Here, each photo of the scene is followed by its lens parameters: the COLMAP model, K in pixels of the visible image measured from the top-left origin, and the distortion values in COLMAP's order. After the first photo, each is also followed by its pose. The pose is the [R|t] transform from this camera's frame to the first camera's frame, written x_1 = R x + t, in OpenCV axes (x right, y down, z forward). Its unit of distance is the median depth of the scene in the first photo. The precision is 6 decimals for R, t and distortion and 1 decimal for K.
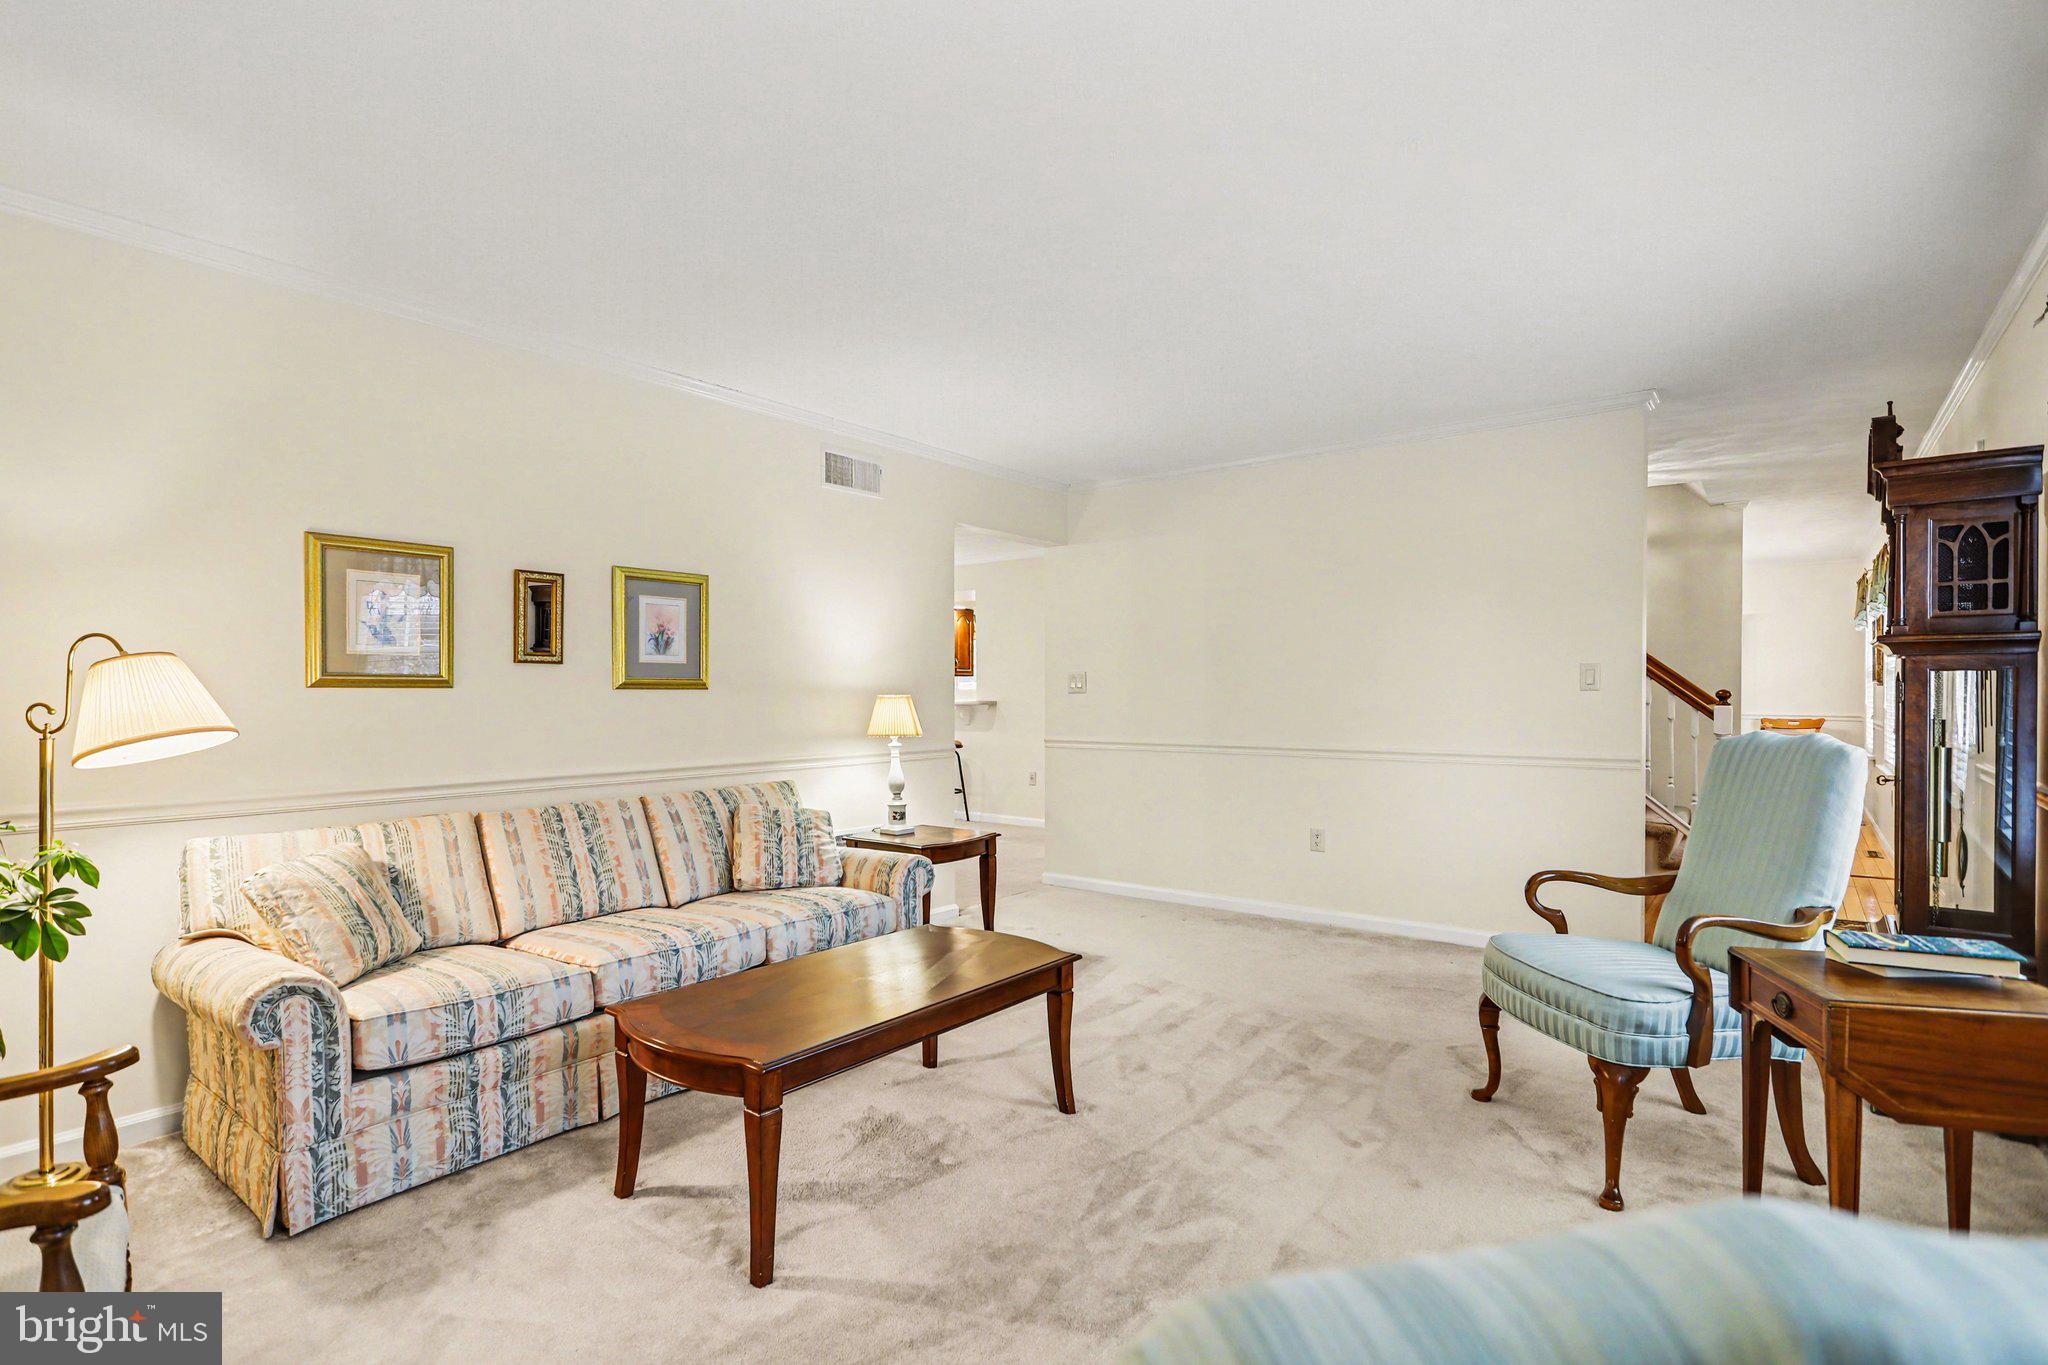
lens RADIAL K [[978.6, 0, 1021.3], [0, 978.6, 694.3], [0, 0, 1]] dist [-0.001740, -0.000402]
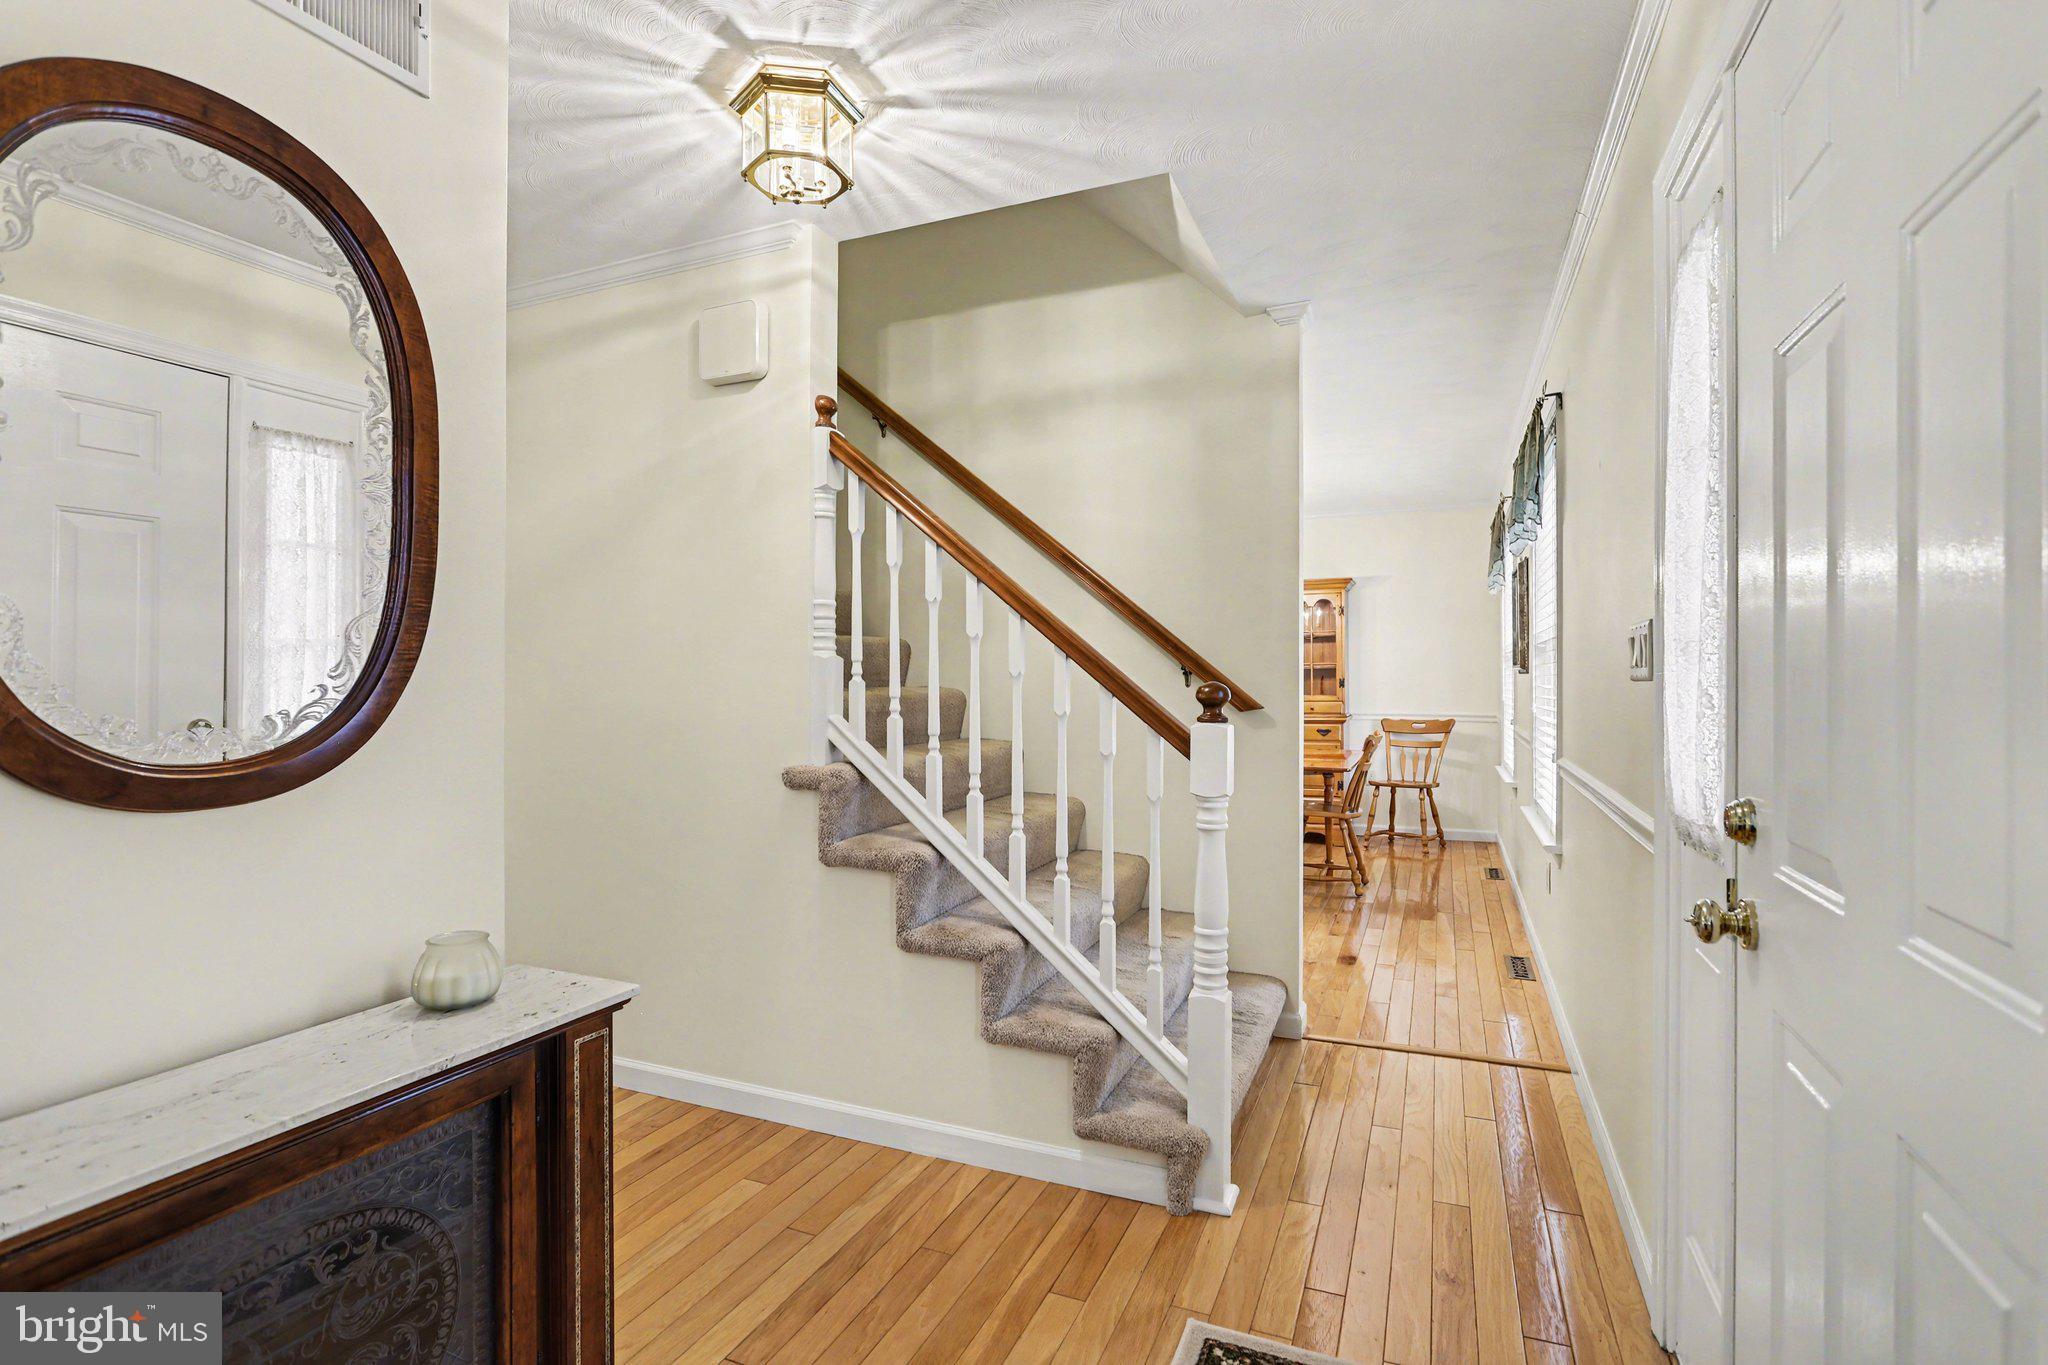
lens RADIAL K [[986.2, 0, 1012.4], [0, 986.2, 656.3], [0, 0, 1]] dist [-0.004801, -0.000026]
pose [[0.967460, 0.008643, 0.252875, 0.400620], [-0.002355, 0.999681, -0.025157, -0.003283], [-0.253012, 0.023743, 0.967172, 0.470509]]
